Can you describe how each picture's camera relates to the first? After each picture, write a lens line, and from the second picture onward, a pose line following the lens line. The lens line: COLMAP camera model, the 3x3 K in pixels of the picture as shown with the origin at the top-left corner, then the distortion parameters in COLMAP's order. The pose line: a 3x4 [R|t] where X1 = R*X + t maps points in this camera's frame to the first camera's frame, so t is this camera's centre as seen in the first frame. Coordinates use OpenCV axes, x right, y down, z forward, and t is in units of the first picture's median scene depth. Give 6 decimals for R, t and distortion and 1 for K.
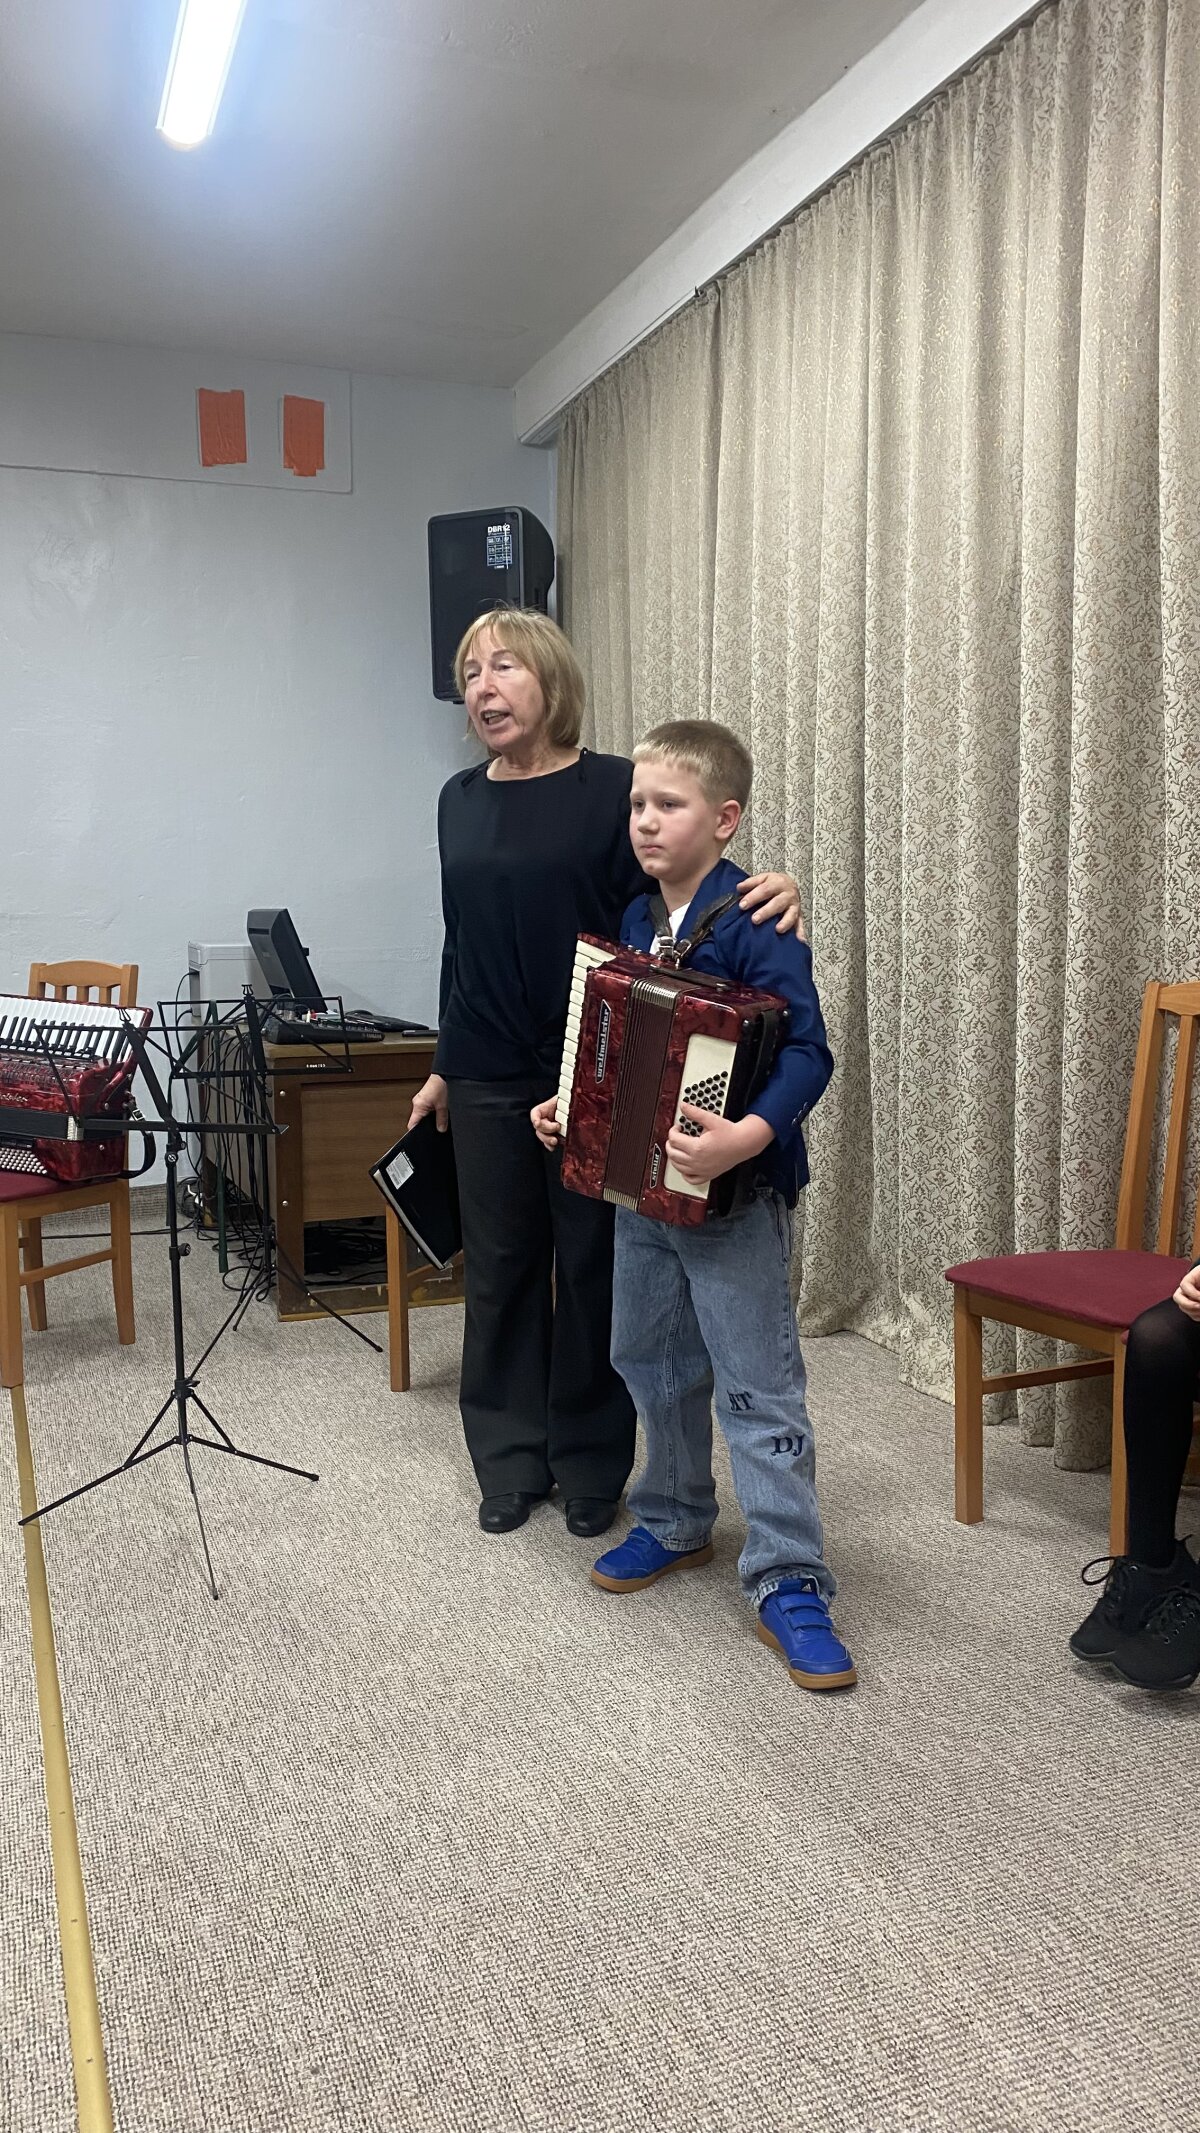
lens RADIAL K [[1626.7, 0, 593.7], [0, 1626.7, 1056.6], [0, 0, 1]] dist [0.058593, -0.052736]
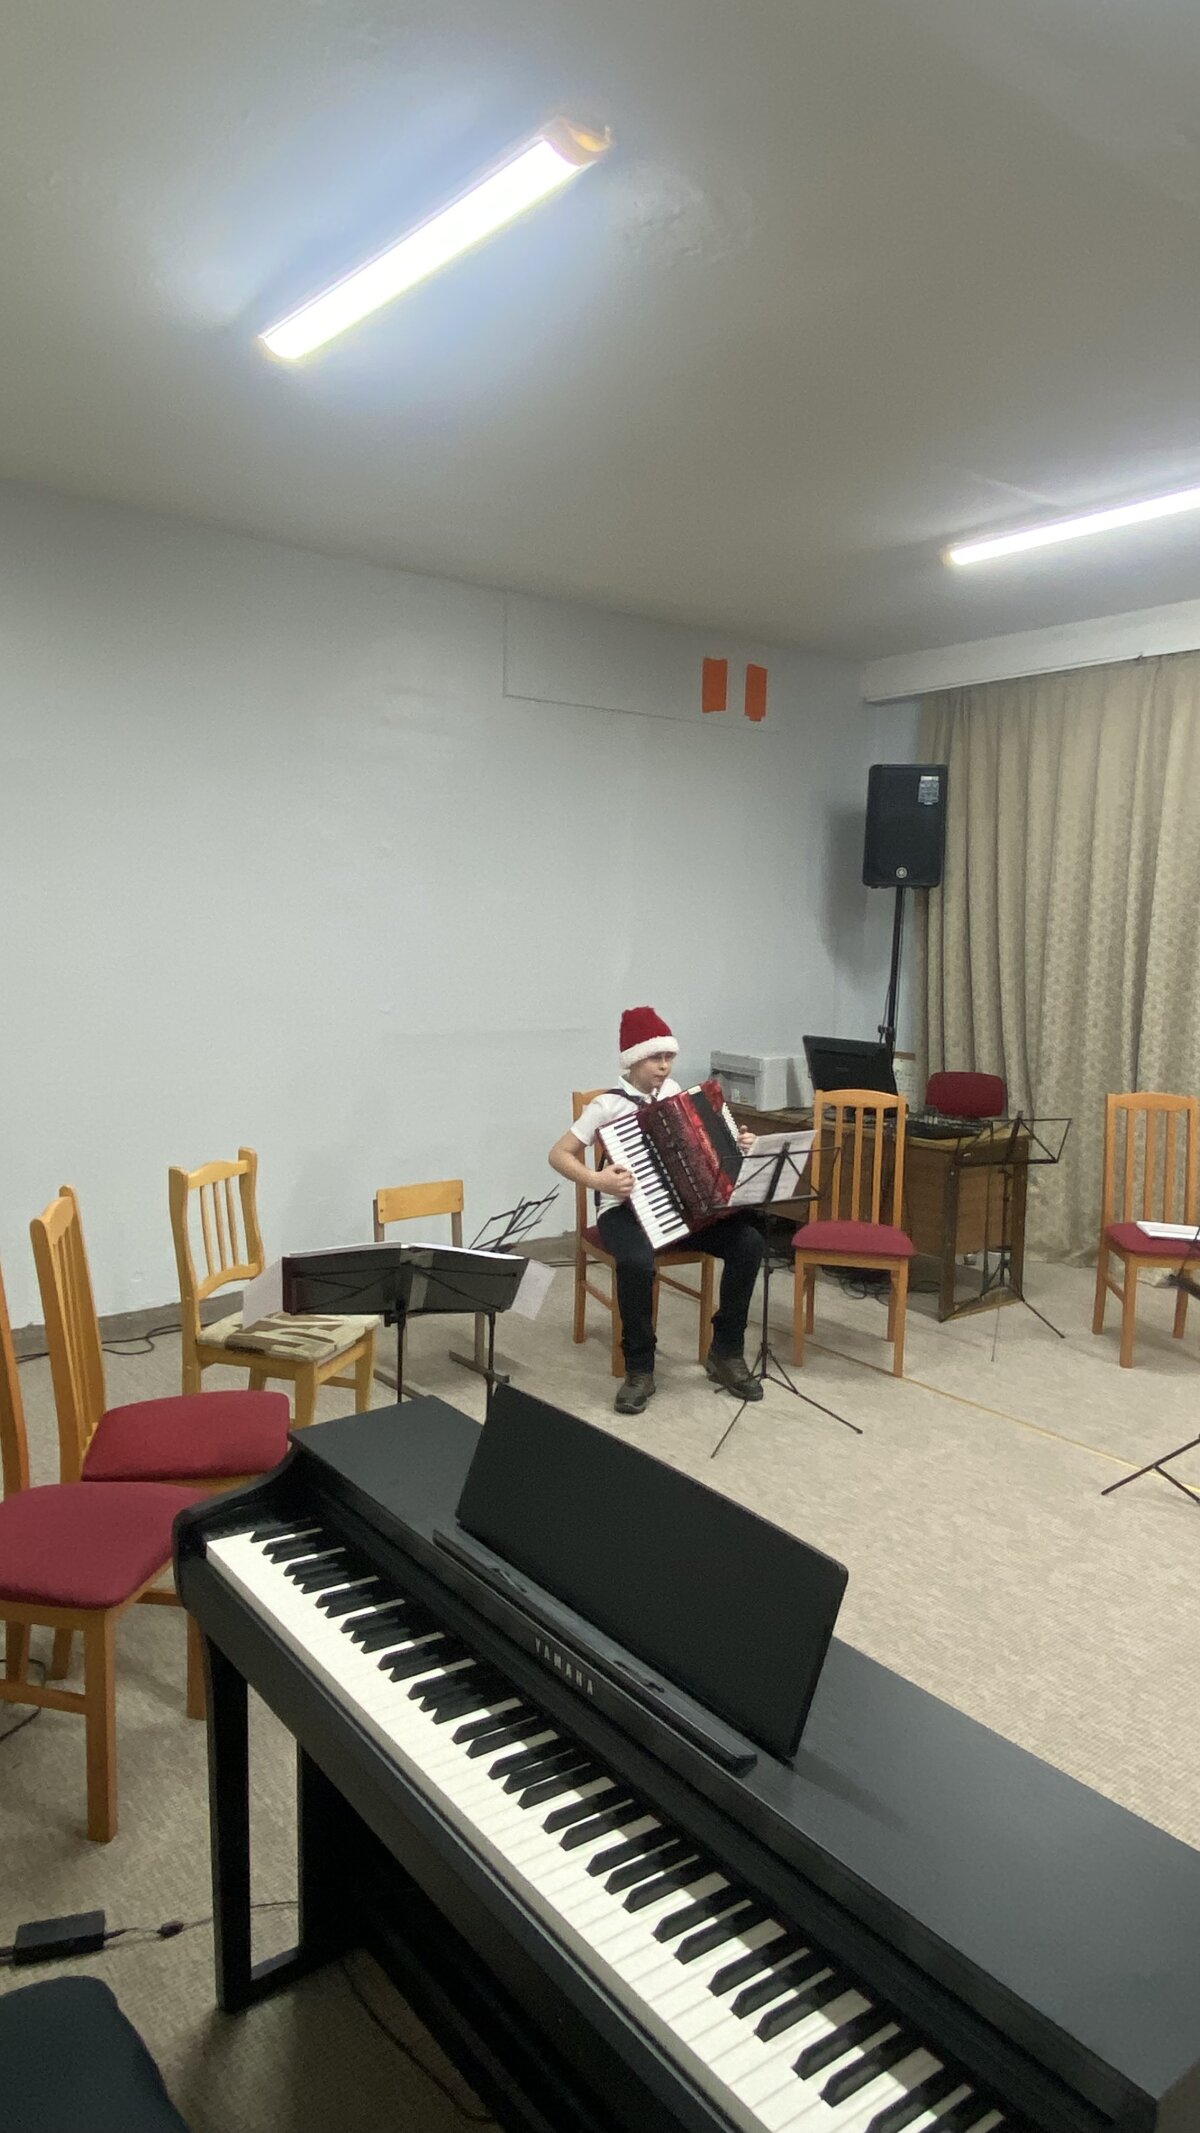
lens RADIAL K [[1318.6, 0, 593.7], [0, 1318.6, 1061.1], [0, 0, 1]] dist [0.036225, -0.017830]
pose [[0.959163, 0.003453, 0.282832, -0.965383], [-0.006573, 0.999928, 0.010080, -0.103417], [-0.282776, -0.011527, 0.959117, -0.104986]]
